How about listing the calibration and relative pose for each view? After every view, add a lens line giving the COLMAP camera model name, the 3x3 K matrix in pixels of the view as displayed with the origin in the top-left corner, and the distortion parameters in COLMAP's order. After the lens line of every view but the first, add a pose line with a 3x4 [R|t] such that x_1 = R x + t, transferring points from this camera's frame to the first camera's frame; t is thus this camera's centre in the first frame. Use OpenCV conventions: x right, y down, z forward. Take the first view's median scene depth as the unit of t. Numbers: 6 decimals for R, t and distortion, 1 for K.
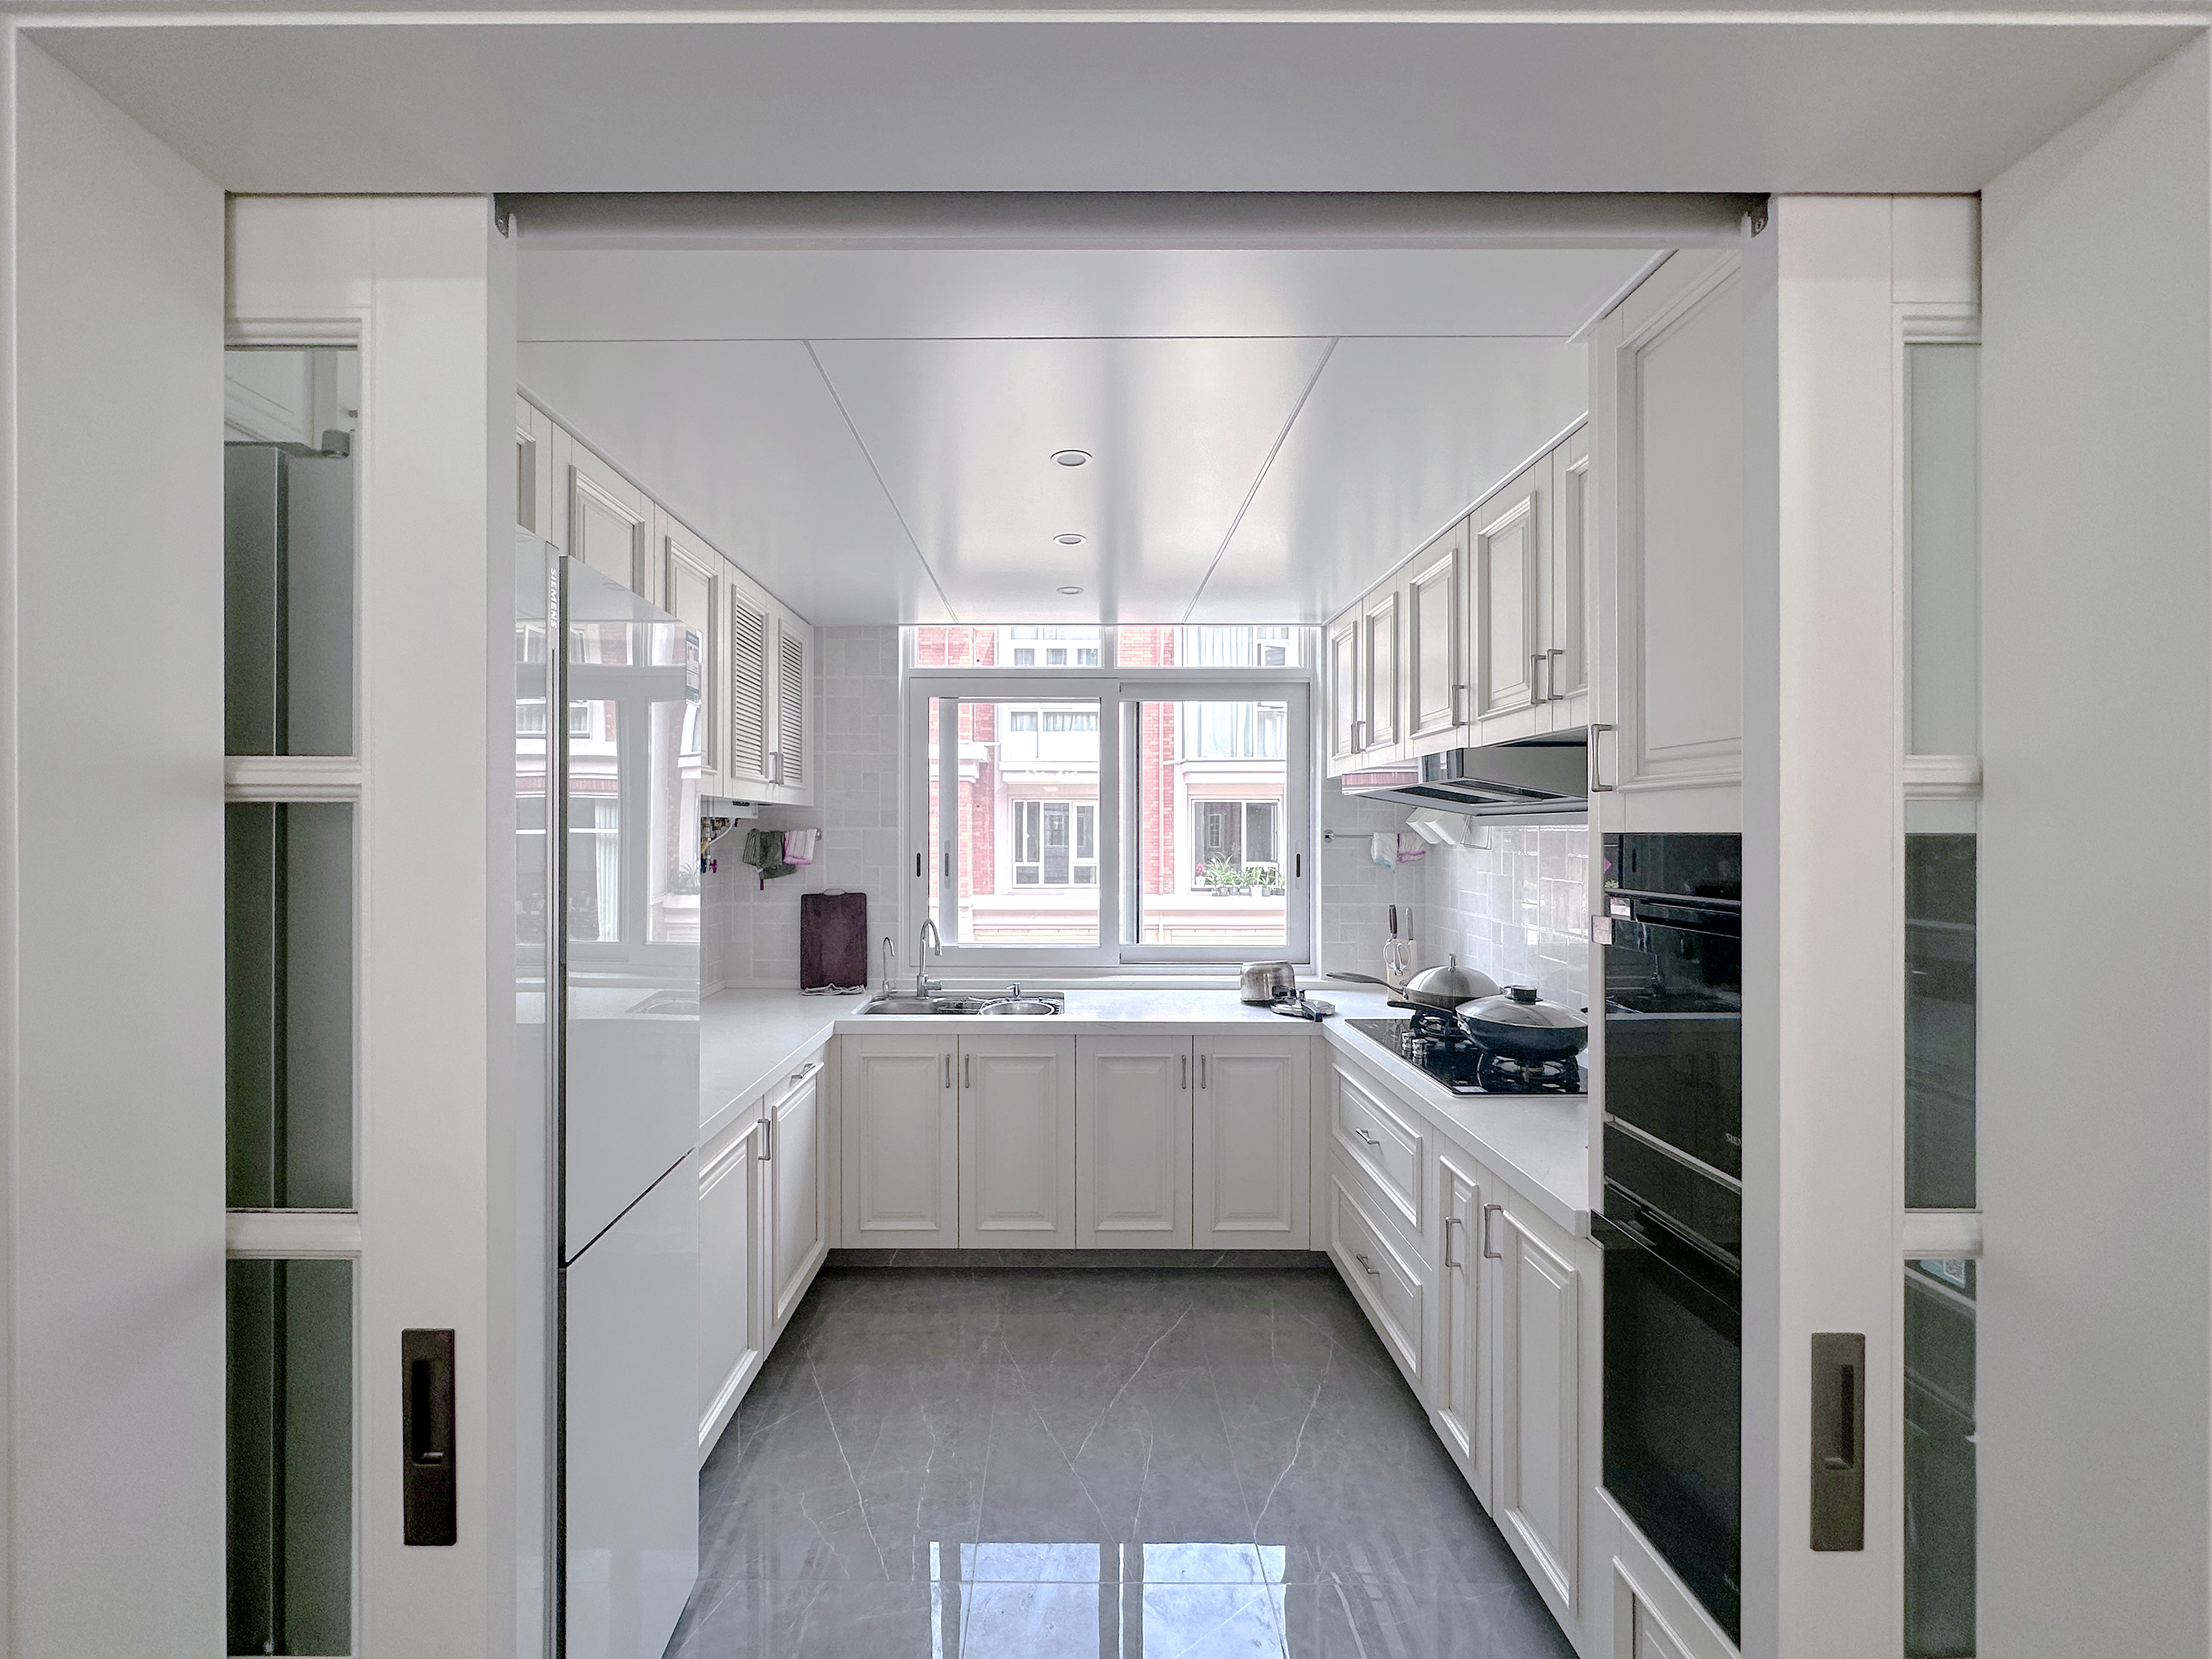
lens RADIAL K [[883.6, 0, 1105.6], [0, 883.6, 840.4], [0, 0, 1]] dist [0.000507, 0.000053]
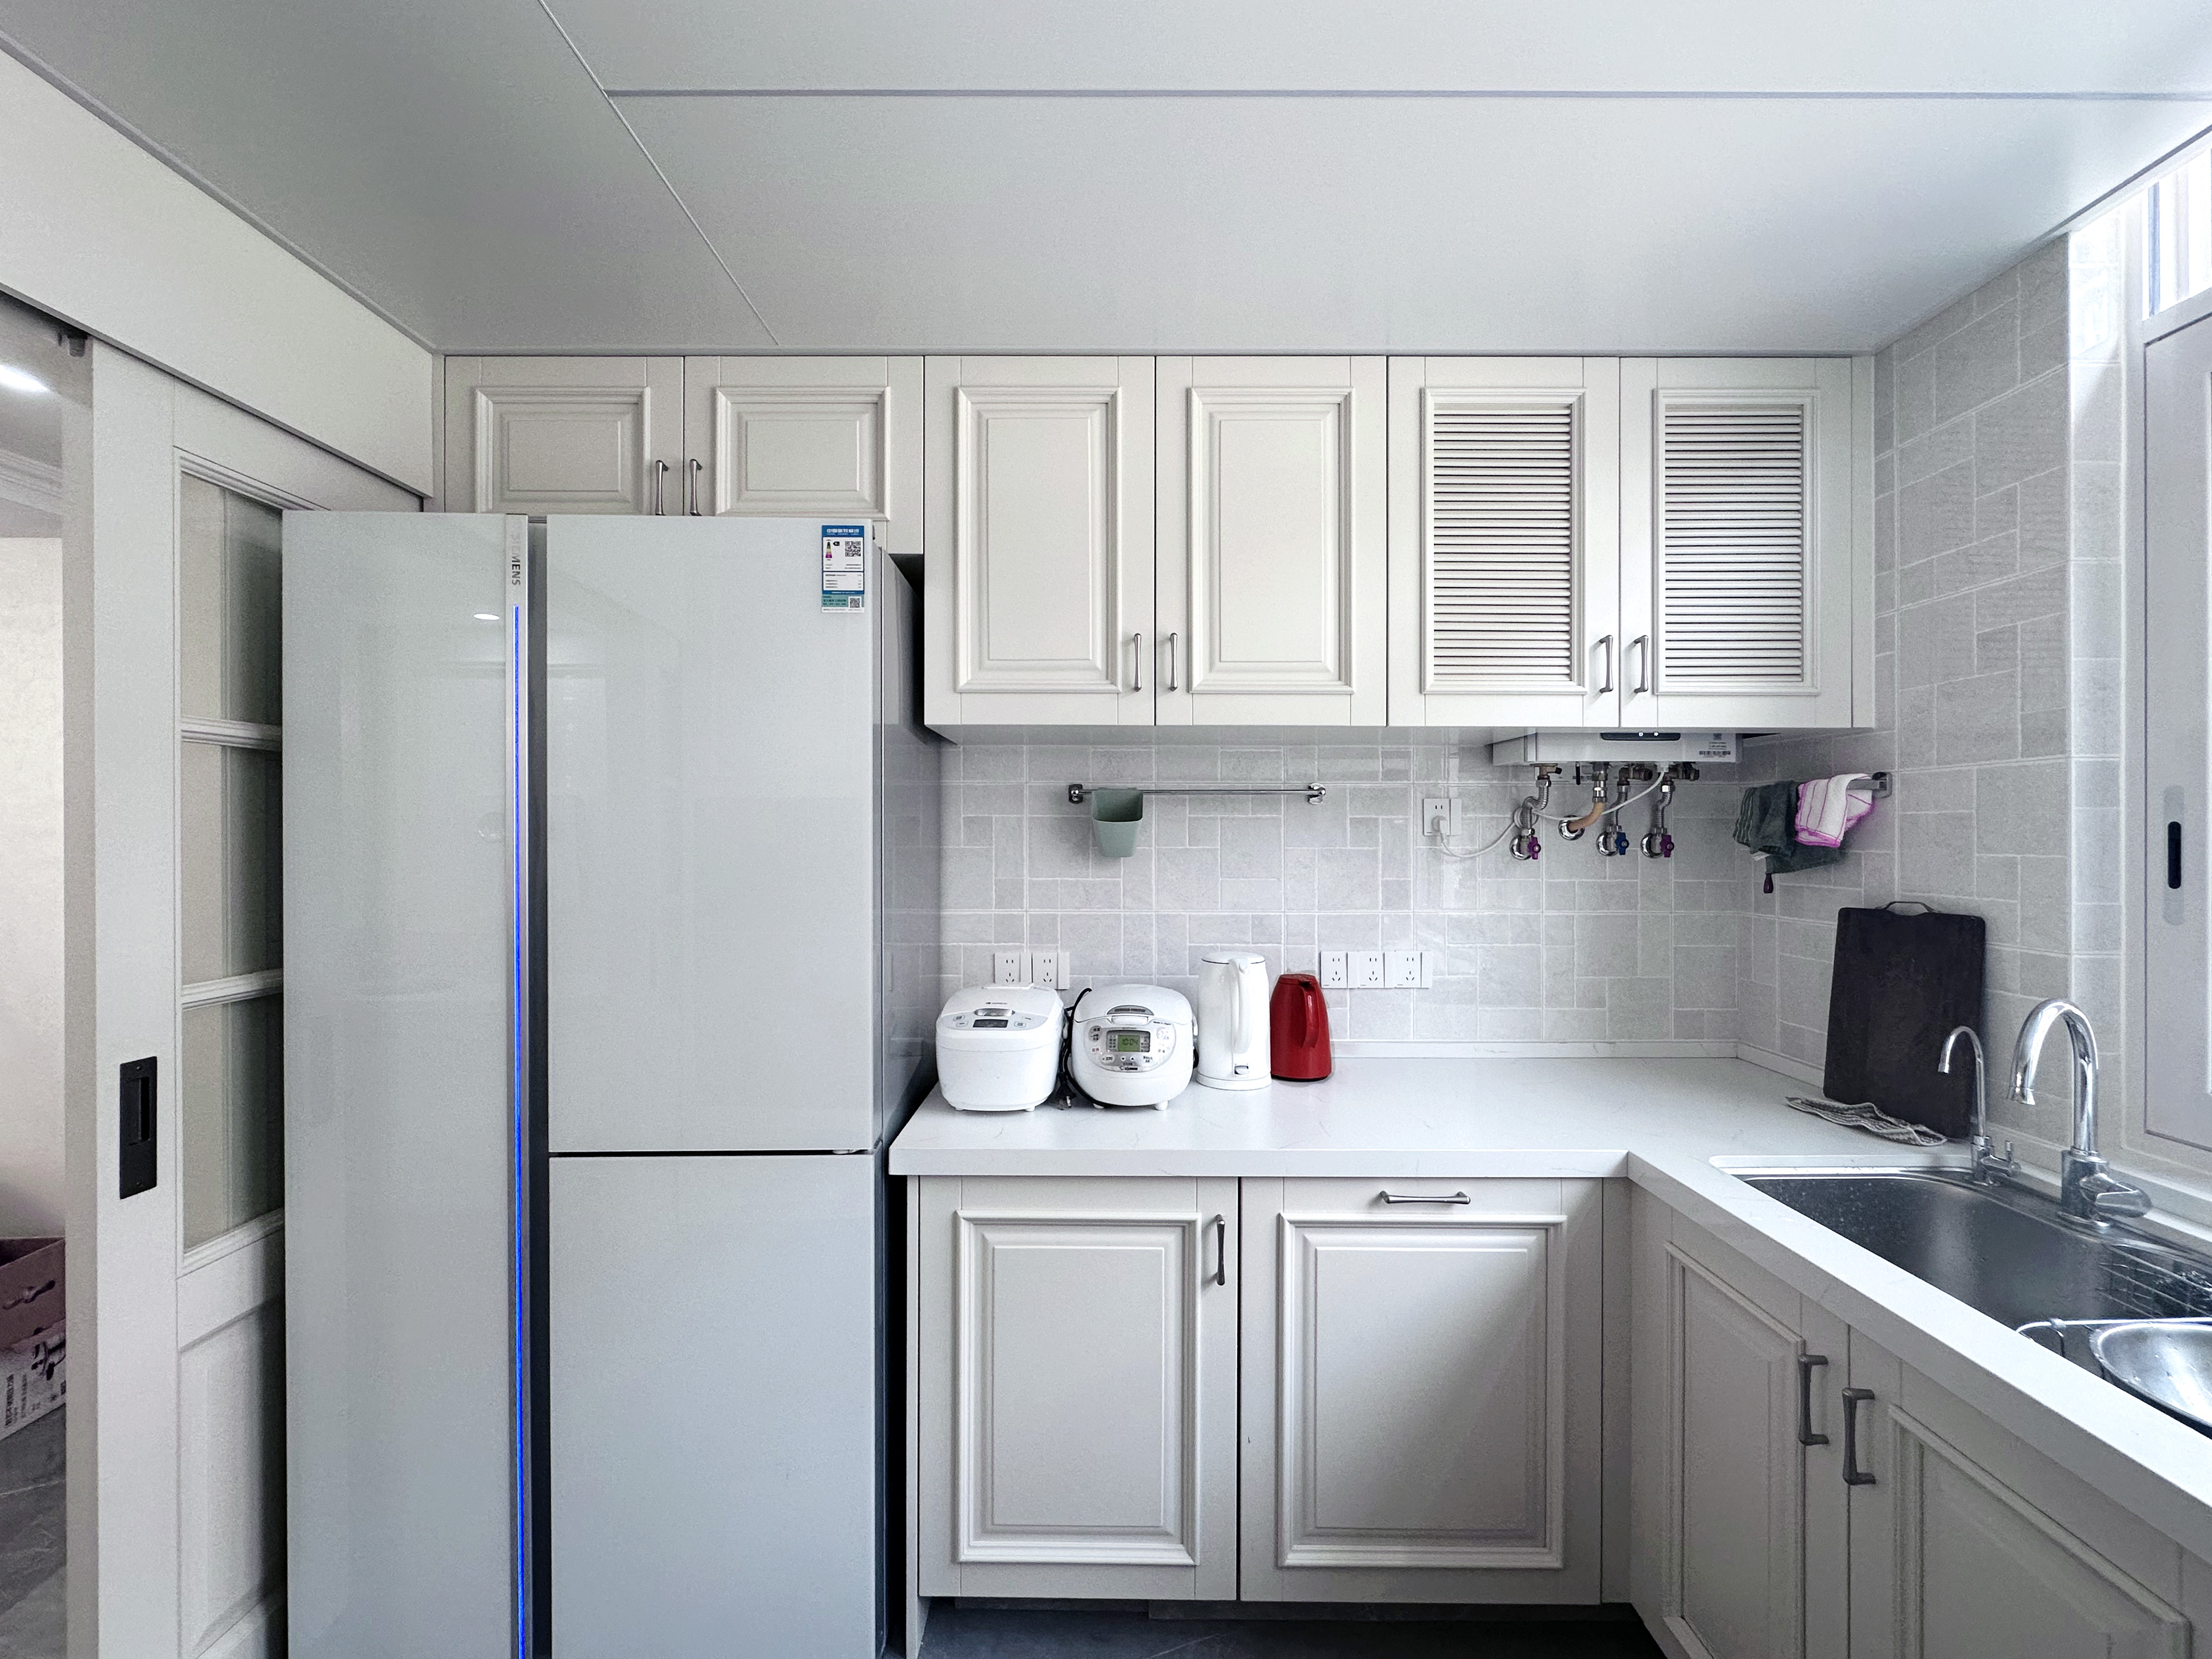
lens RADIAL K [[883.6, 0, 1105.6], [0, 883.6, 840.4], [0, 0, 1]] dist [0.000507, 0.000053]
pose [[-0.027336, 0.000410, -0.999626, 0.166364], [-0.009856, 0.999951, 0.000679, 0.027456], [0.999578, 0.009871, -0.027331, 0.604477]]
